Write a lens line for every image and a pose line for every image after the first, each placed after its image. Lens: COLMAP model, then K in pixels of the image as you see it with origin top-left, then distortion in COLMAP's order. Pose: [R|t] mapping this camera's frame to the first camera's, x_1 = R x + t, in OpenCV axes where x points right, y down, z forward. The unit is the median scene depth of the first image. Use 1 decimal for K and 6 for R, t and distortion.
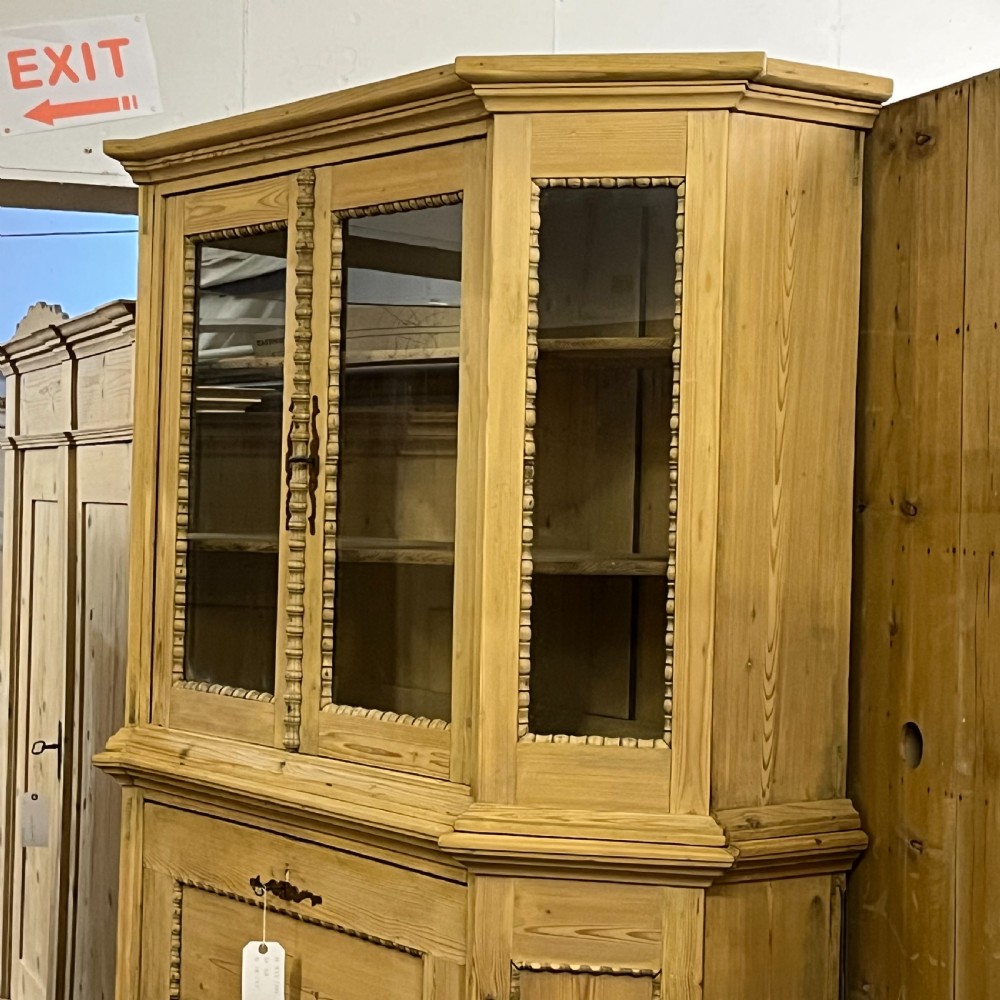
lens RADIAL K [[2433.5, 0, 495.4], [0, 2433.5, 502.0], [0, 0, 1]] dist [0.143258, 0.000000]
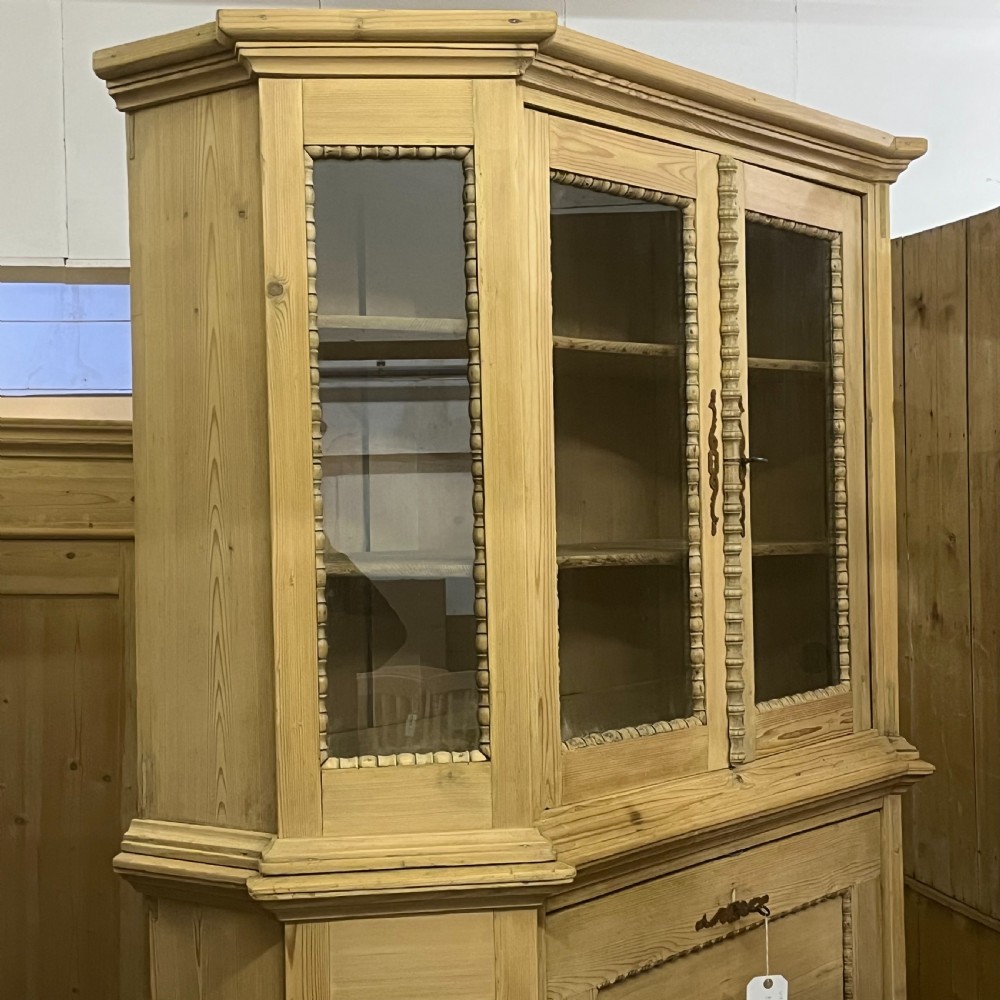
lens RADIAL K [[1863.3, 0, 504.3], [0, 1863.3, 495.8], [0, 0, 1]] dist [0.098703, 0.000000]
pose [[-0.318020, -0.018733, 0.947899, -0.804679], [0.010345, 0.999677, 0.023227, -0.022680], [-0.948027, 0.017192, -0.317724, 1.414393]]
